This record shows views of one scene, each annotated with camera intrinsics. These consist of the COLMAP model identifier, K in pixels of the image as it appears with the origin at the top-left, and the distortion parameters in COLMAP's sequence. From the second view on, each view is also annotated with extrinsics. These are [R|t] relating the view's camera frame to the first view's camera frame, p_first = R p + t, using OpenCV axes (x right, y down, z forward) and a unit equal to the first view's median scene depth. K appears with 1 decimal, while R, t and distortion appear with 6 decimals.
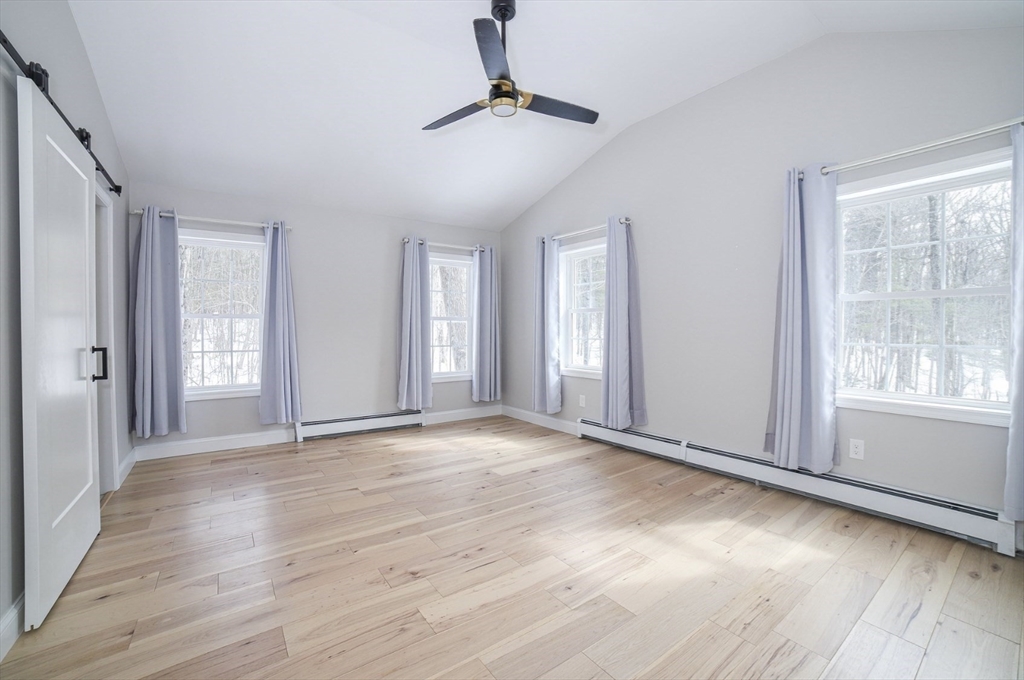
lens RADIAL K [[417.8, 0, 513.3], [0, 417.8, 342.9], [0, 0, 1]] dist [-0.064811, 0.002466]
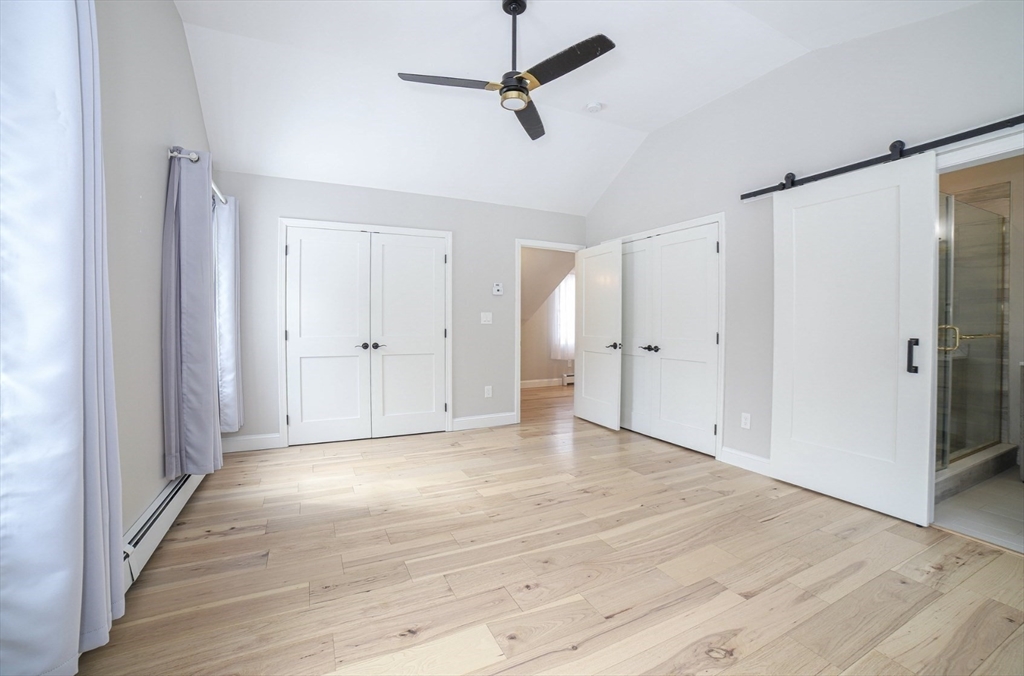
lens RADIAL K [[415.2, 0, 512.8], [0, 415.2, 335.7], [0, 0, 1]] dist [-0.064283, 0.002271]
pose [[-0.985472, -0.005592, 0.169747, -0.175712], [0.004649, 0.998195, 0.059871, -0.057170], [-0.169776, 0.059791, -0.983667, 1.849516]]
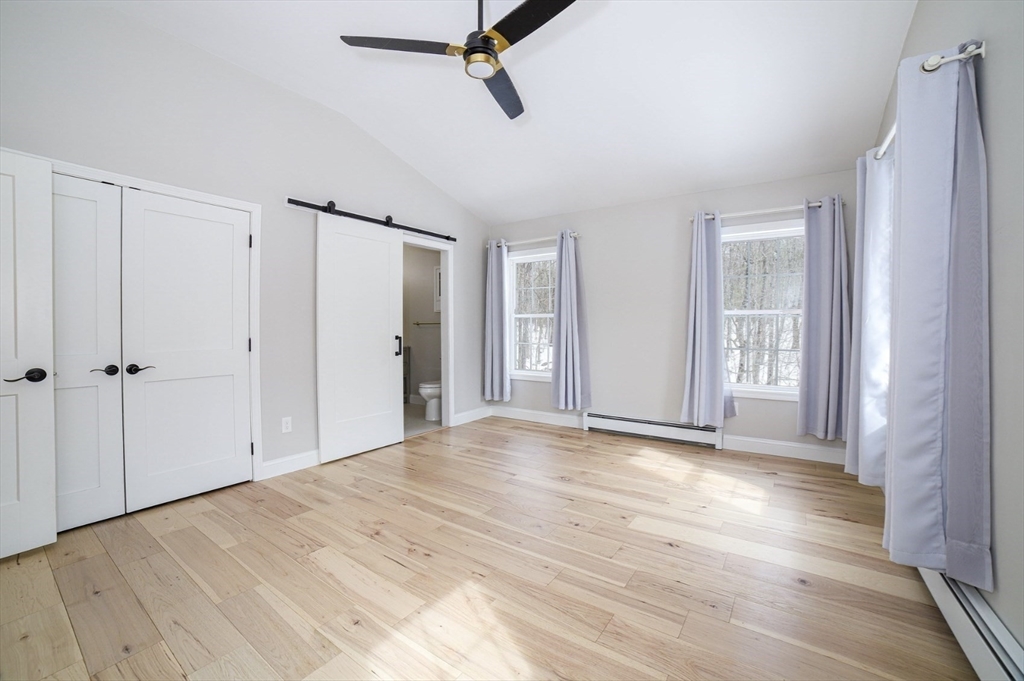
lens RADIAL K [[417.8, 0, 511.4], [0, 417.8, 330.4], [0, 0, 1]] dist [-0.064811, 0.002466]
pose [[0.323567, 0.002017, -0.946203, 0.750681], [-0.029637, 0.999529, -0.008004, -0.015322], [0.945741, 0.030632, 0.323474, 0.731822]]
